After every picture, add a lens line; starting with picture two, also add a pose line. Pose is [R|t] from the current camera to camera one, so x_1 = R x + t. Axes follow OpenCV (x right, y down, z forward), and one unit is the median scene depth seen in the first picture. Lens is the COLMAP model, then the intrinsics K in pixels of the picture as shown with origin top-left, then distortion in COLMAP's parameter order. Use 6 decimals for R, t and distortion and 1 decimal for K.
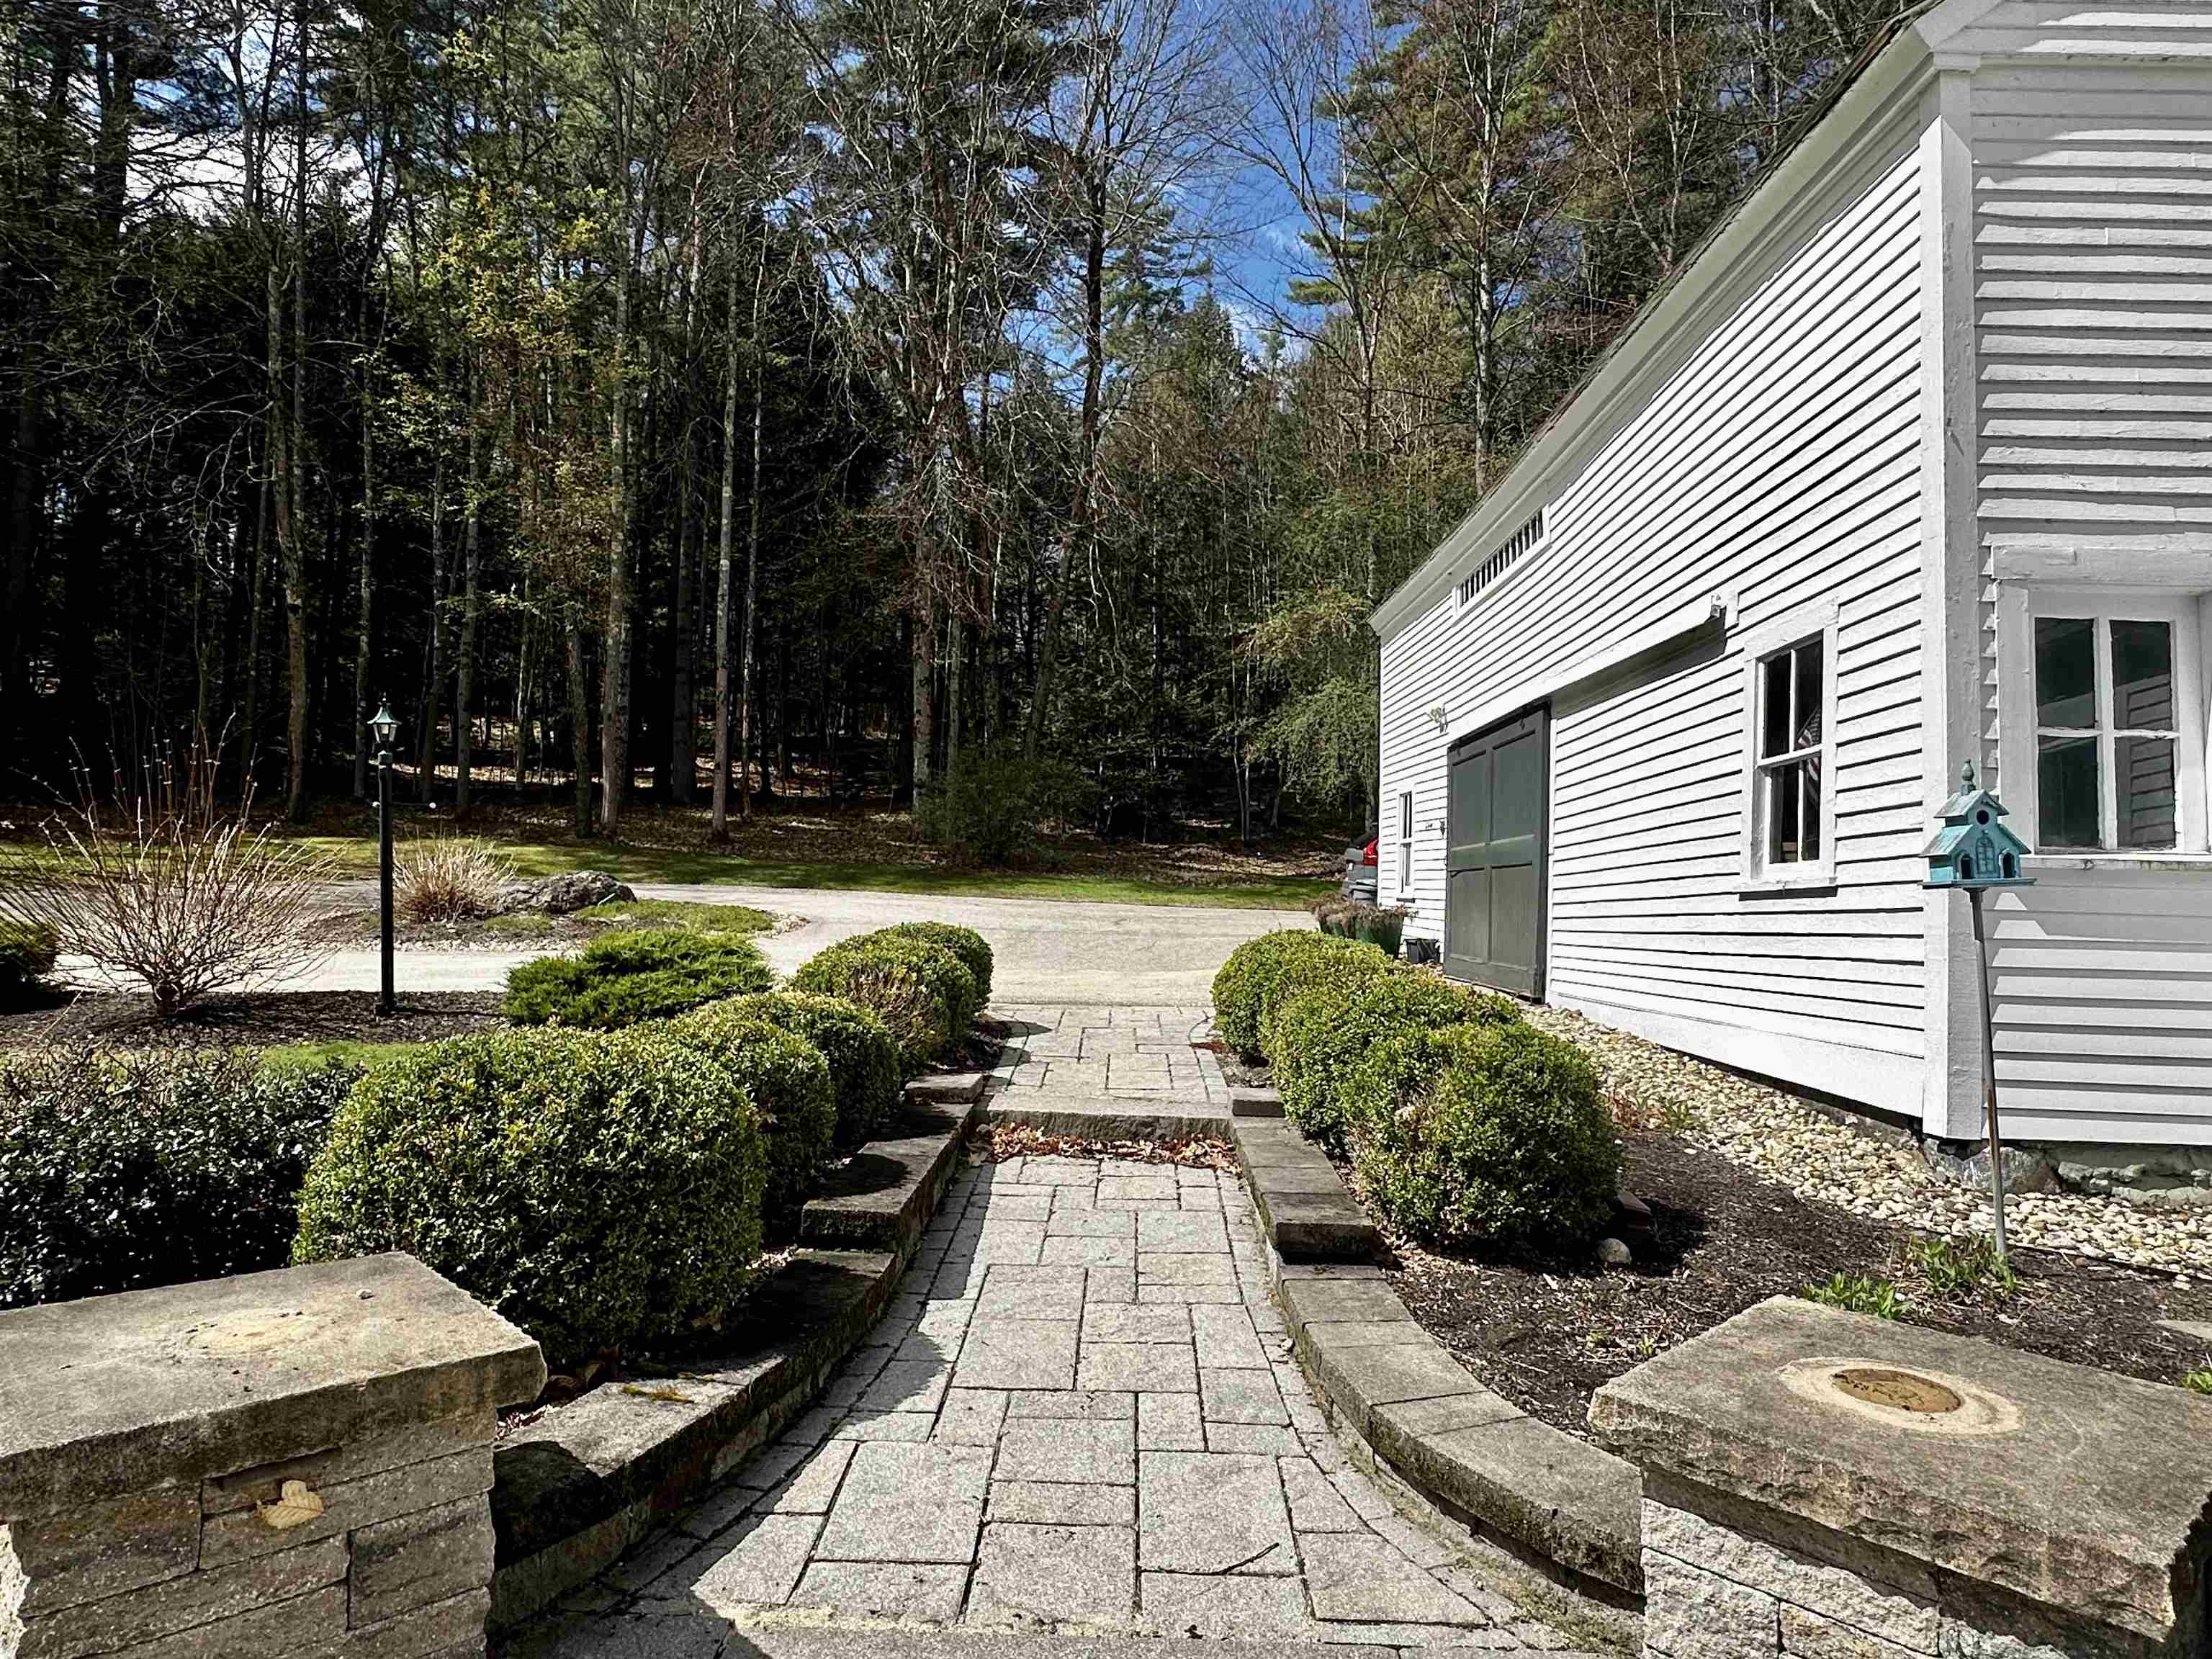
lens RADIAL K [[1358.1, 0, 1106.0], [0, 1358.1, 829.5], [0, 0, 1]] dist [0.000634, 0.000287]
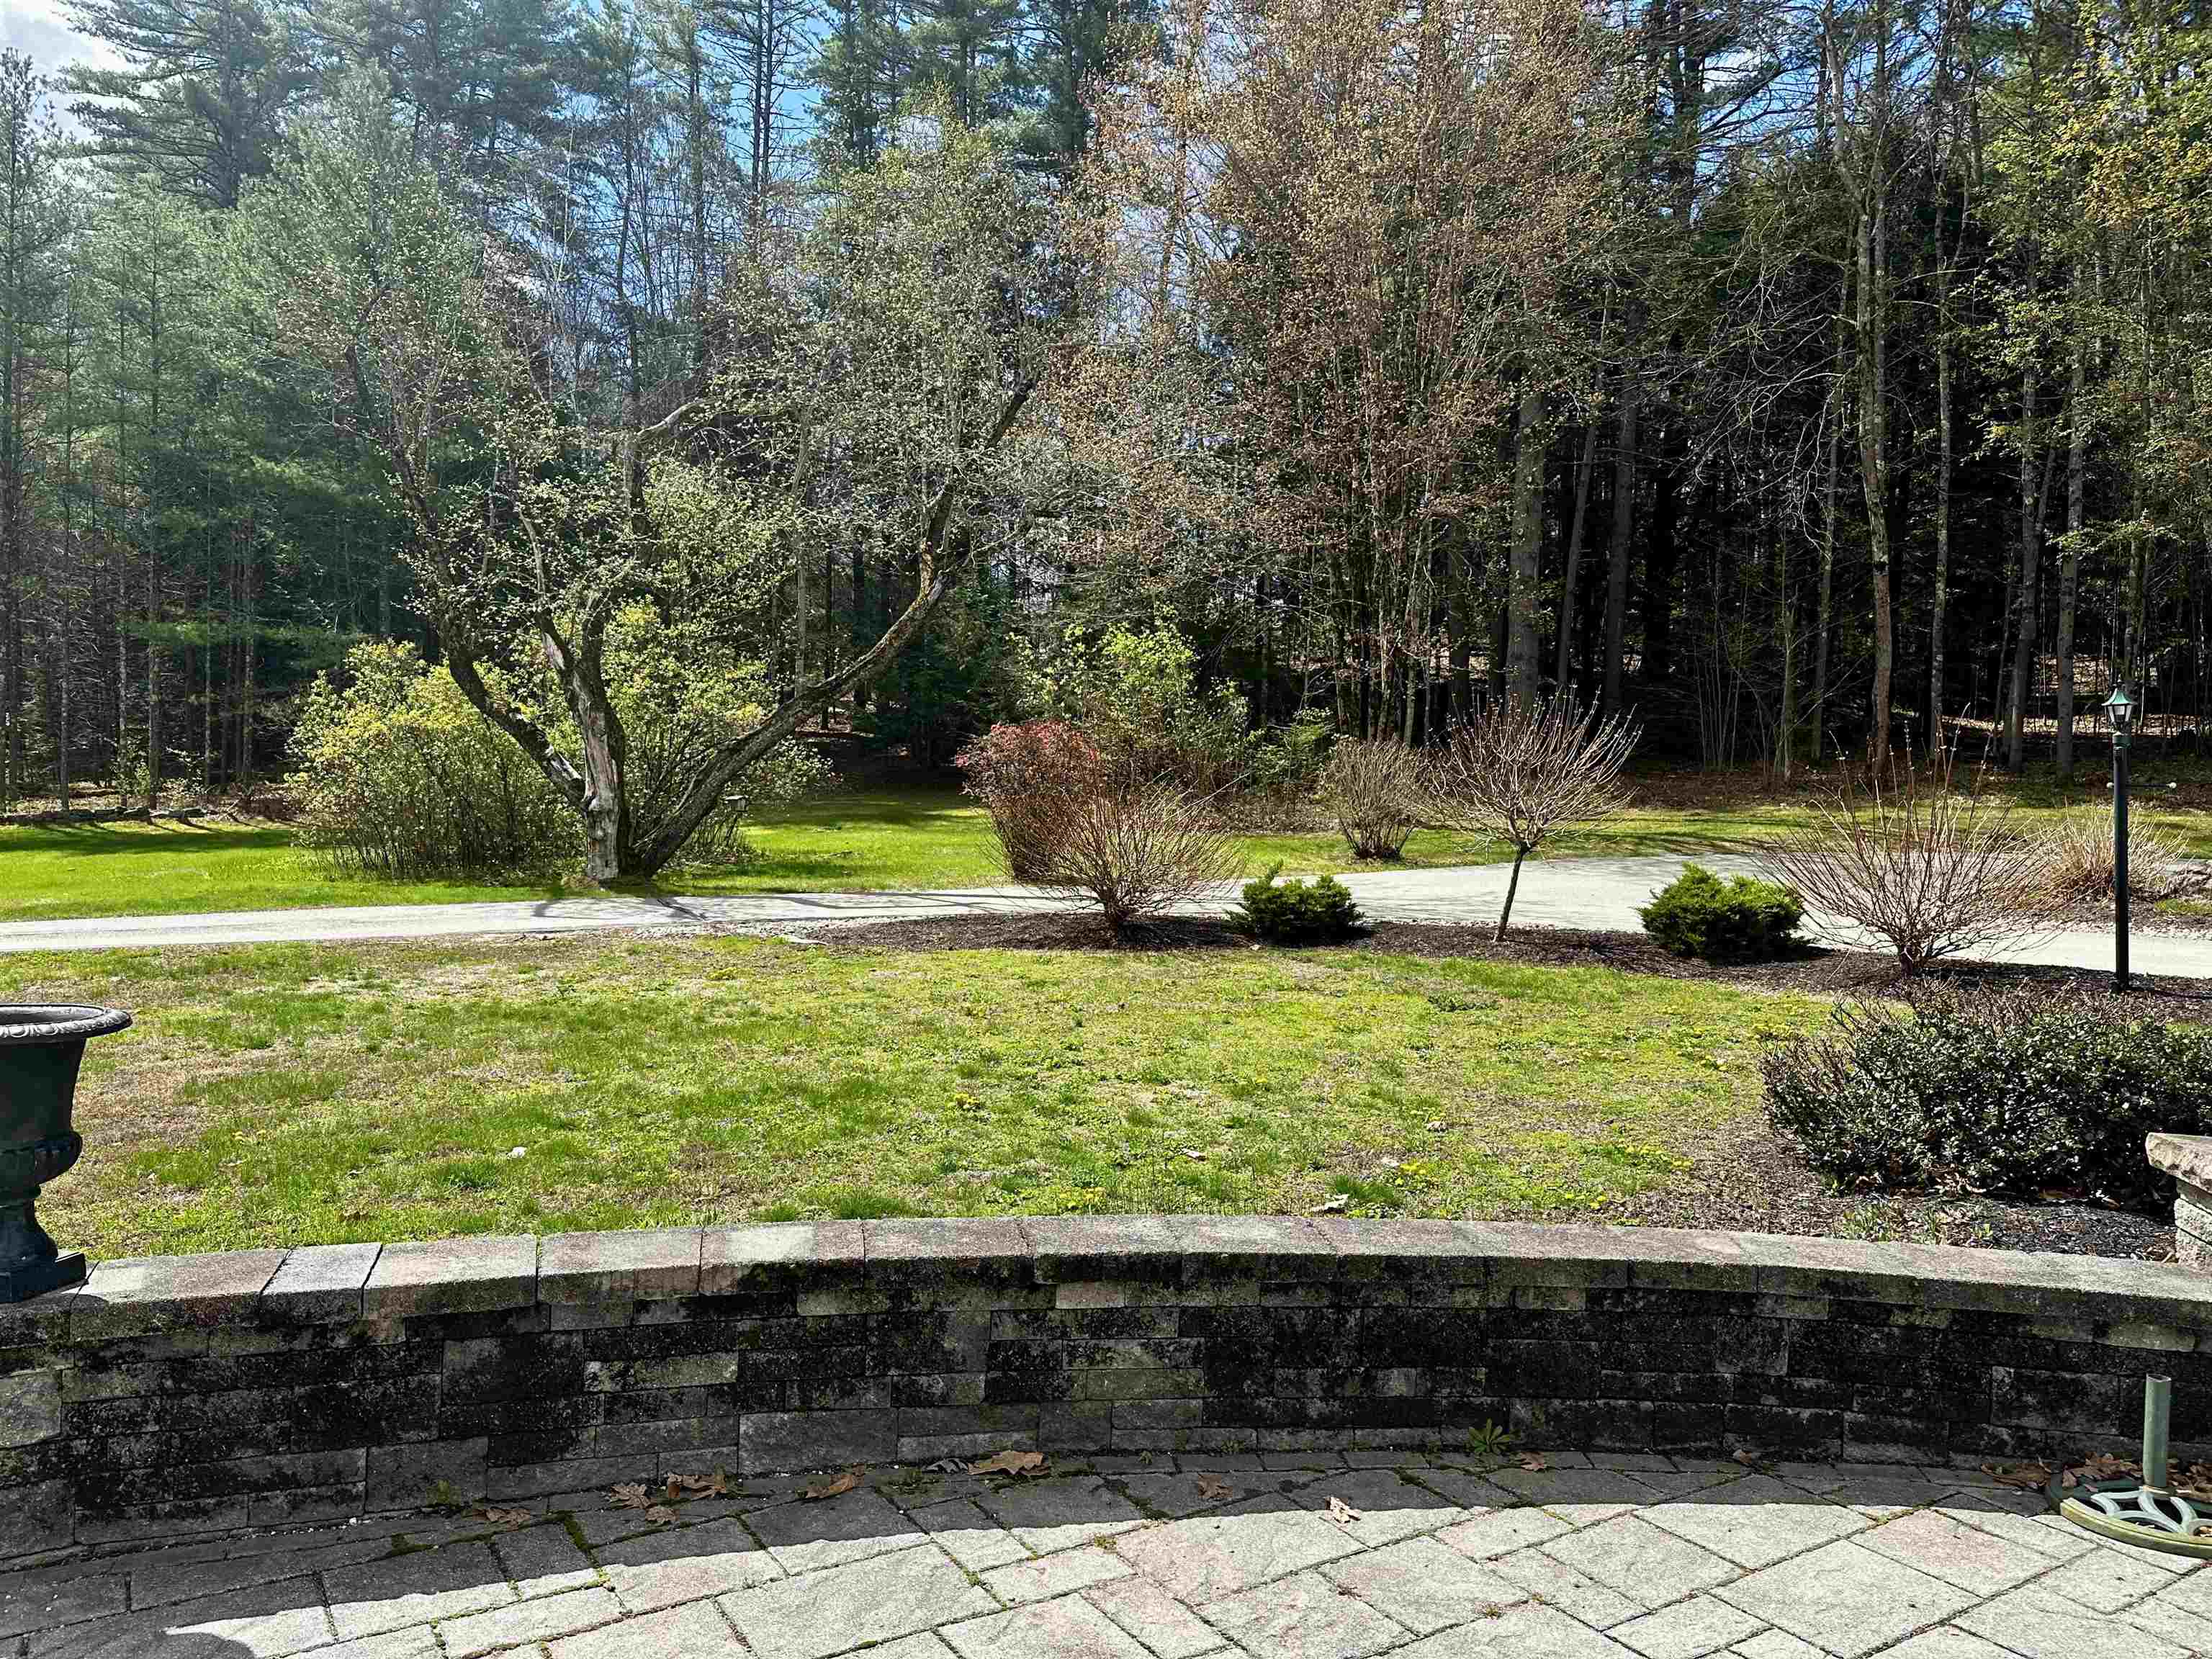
lens RADIAL K [[1593.5, 0, 1106.5], [0, 1593.5, 799.9], [0, 0, 1]] dist [0.007033, 0.004089]
pose [[0.580637, -0.002551, -0.814159, 0.000414], [0.007984, 0.999965, 0.002560, -0.006483], [0.814124, -0.007986, 0.580637, -0.121622]]
